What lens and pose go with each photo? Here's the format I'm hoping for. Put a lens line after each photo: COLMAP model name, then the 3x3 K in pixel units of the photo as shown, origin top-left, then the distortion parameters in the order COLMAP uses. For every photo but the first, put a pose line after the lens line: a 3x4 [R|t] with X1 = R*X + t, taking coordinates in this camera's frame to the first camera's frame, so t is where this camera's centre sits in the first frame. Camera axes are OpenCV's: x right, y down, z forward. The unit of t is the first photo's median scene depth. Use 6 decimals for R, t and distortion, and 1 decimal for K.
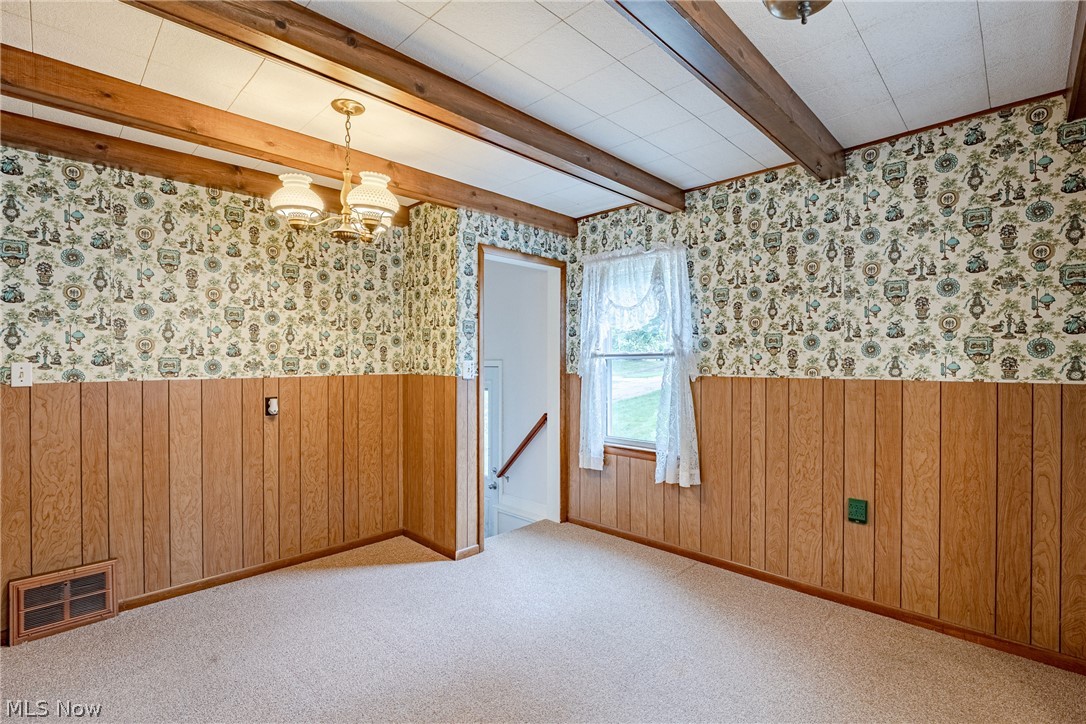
lens RADIAL K [[497.0, 0, 542.4], [0, 497.0, 356.2], [0, 0, 1]] dist [-0.012893, 0.000257]
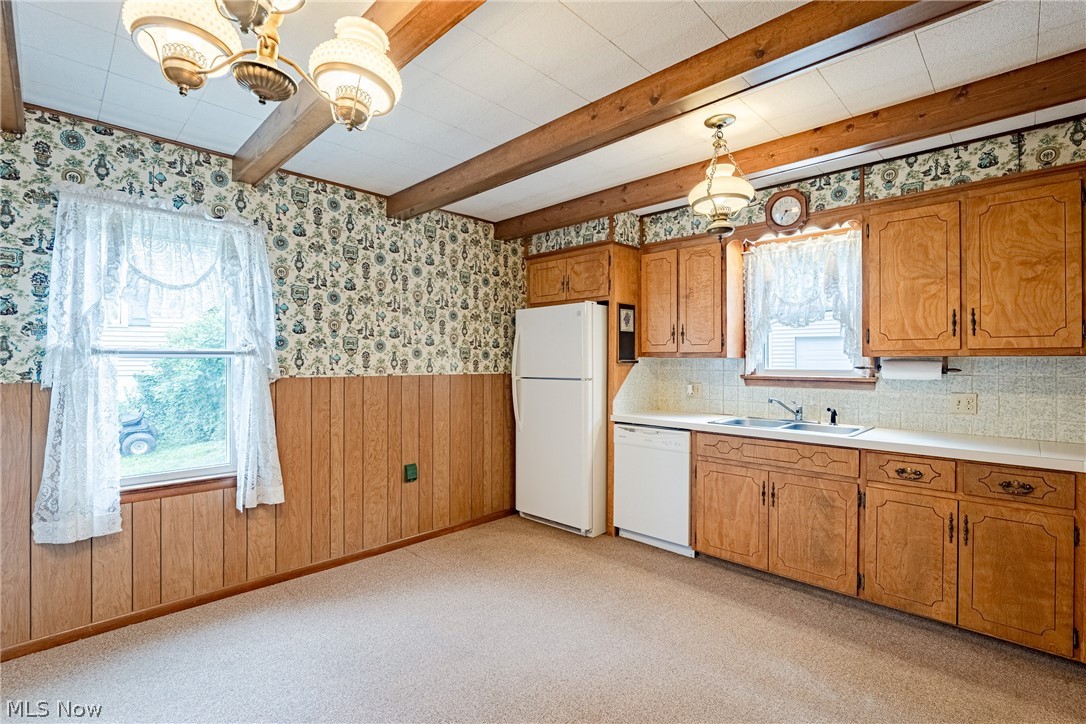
lens RADIAL K [[496.6, 0, 543.0], [0, 496.6, 362.0], [0, 0, 1]] dist [-0.018289, 0.000376]
pose [[-0.001114, 0.007324, 0.999973, -0.666405], [-0.005980, 0.999955, -0.007331, 0.017191], [-0.999981, -0.005988, -0.001071, 0.594732]]
